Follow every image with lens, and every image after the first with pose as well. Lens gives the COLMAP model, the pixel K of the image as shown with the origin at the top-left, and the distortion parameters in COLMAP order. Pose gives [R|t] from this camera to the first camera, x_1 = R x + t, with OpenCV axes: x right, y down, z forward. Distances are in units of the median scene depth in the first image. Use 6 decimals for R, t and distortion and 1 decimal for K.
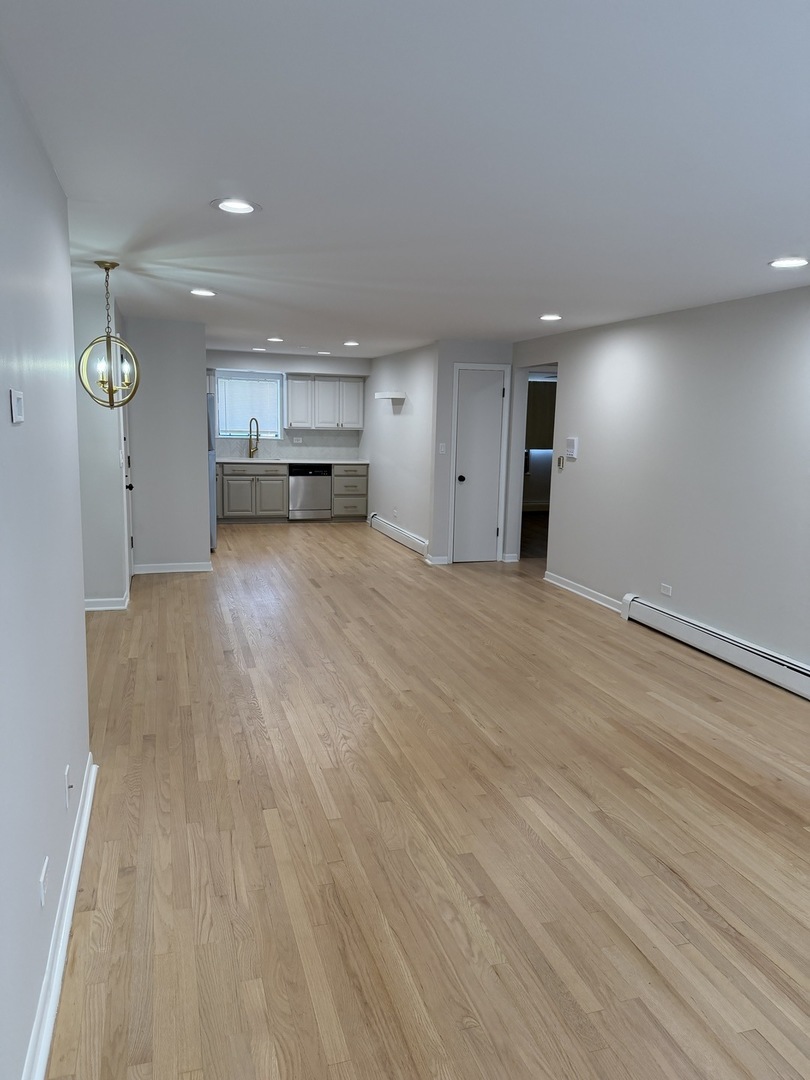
lens RADIAL K [[754.1, 0, 412.8], [0, 754.1, 534.5], [0, 0, 1]] dist [0.103478, -0.179931]
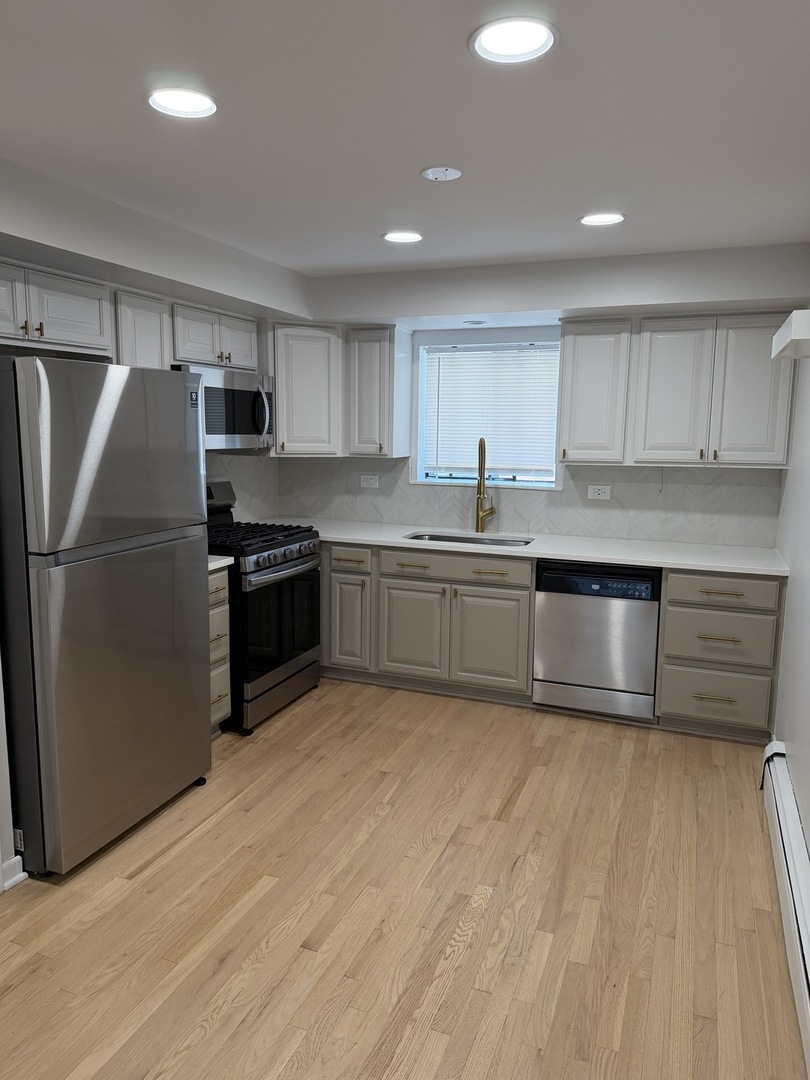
lens RADIAL K [[757.2, 0, 395.5], [0, 757.2, 536.3], [0, 0, 1]] dist [0.182109, -0.371560]
pose [[0.771774, 0.077306, -0.631181, 0.037117], [-0.091208, 0.995777, 0.010436, -0.190912], [0.629322, 0.049515, 0.775565, 1.240404]]
